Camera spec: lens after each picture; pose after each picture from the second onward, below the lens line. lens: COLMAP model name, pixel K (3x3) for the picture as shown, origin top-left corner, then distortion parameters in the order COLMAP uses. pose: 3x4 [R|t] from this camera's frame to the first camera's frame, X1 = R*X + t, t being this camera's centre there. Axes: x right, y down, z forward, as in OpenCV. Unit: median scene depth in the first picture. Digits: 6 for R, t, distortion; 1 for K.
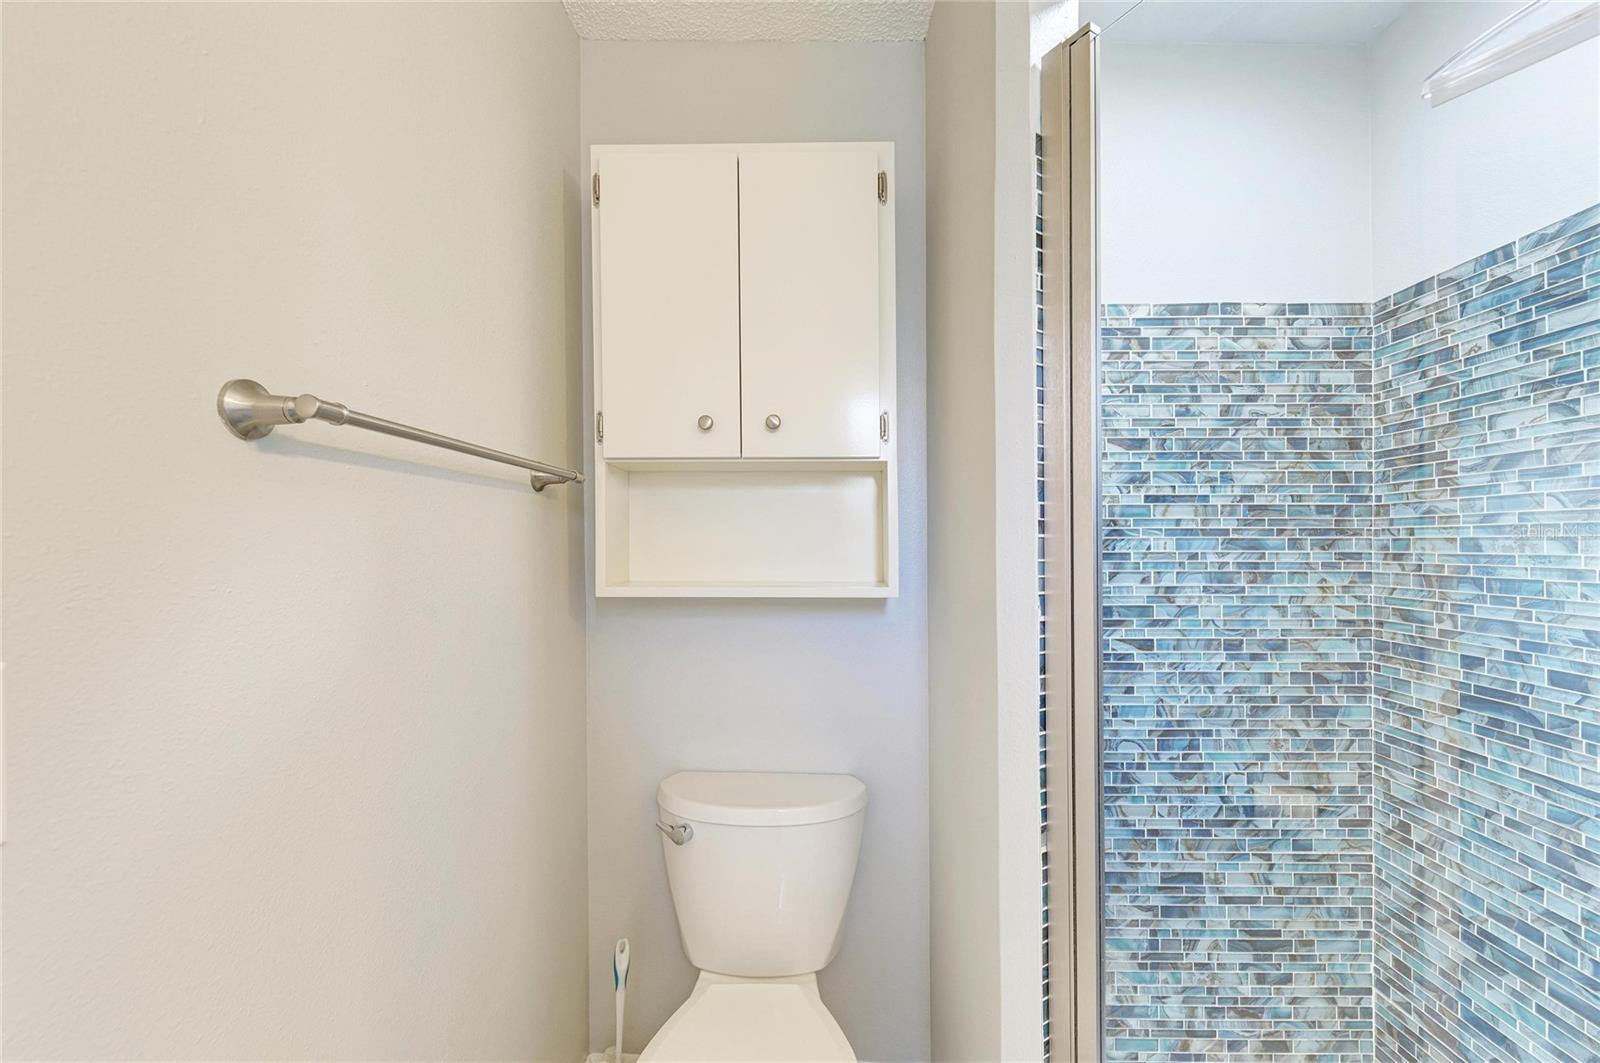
lens RADIAL K [[627.9, 0, 794.6], [0, 627.9, 542.4], [0, 0, 1]] dist [0.010631, -0.005925]
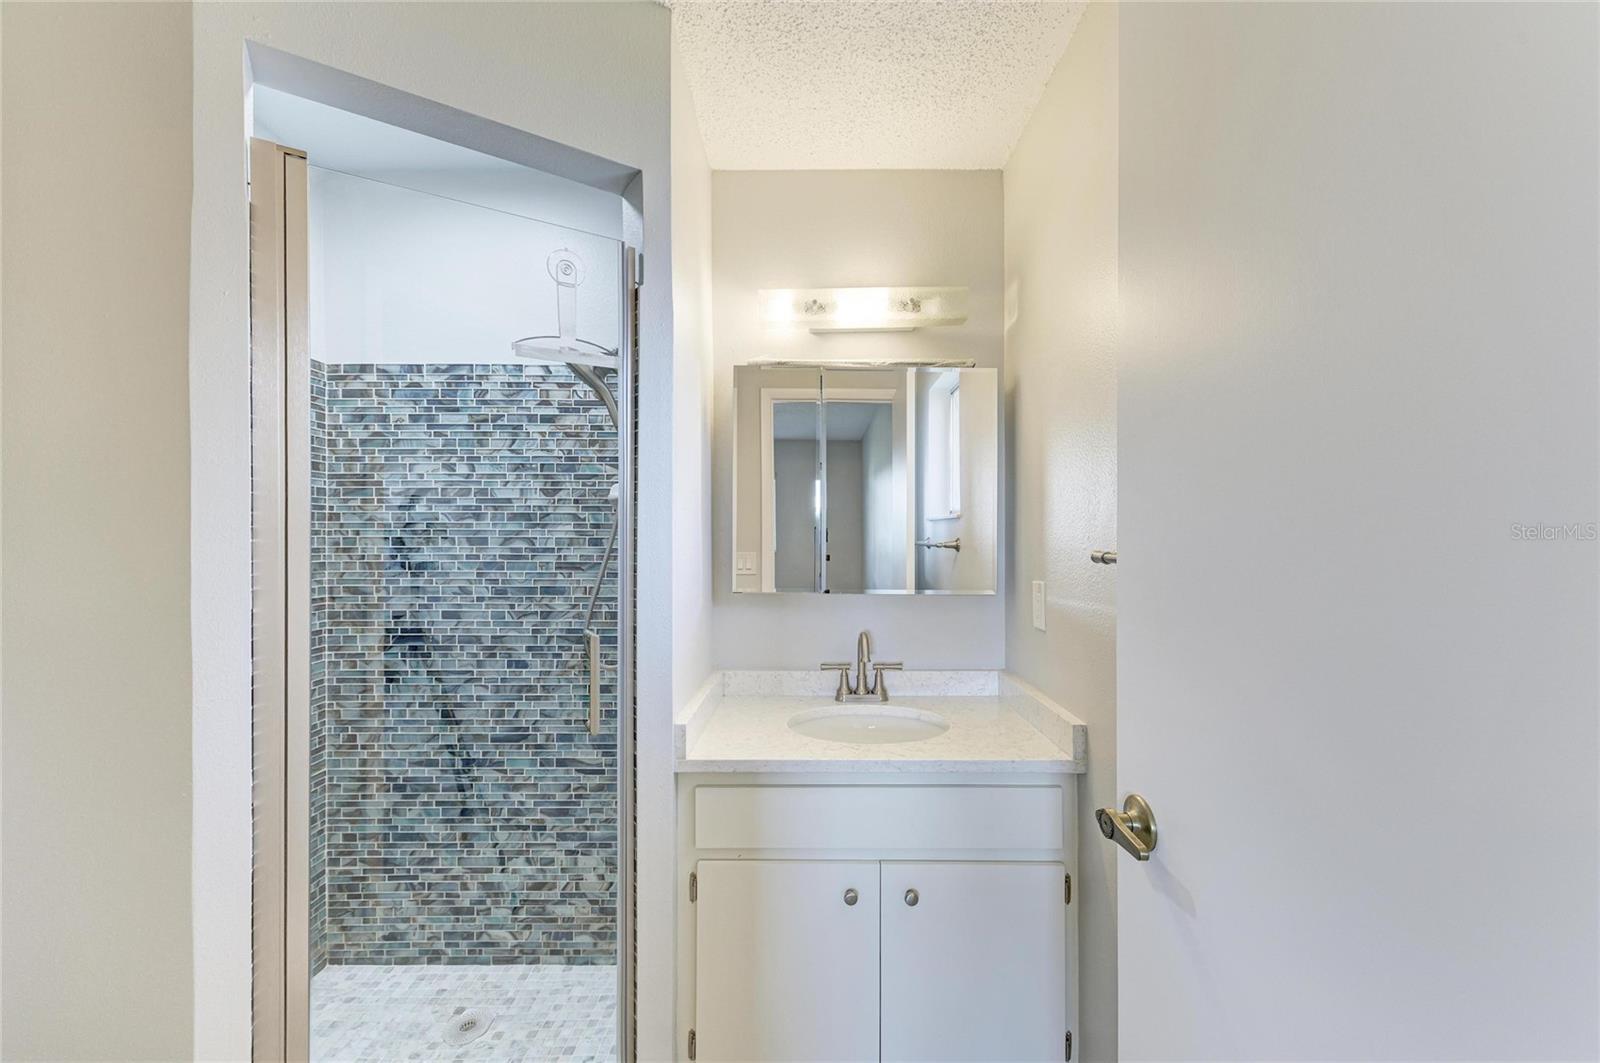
lens RADIAL K [[627.9, 0, 814.3], [0, 627.9, 536.4], [0, 0, 1]] dist [0.010631, -0.005925]
pose [[-0.028656, -0.003402, 0.999584, -0.533888], [-0.000405, 0.999994, 0.003392, -0.014737], [-0.999589, -0.000308, -0.028658, -0.013185]]
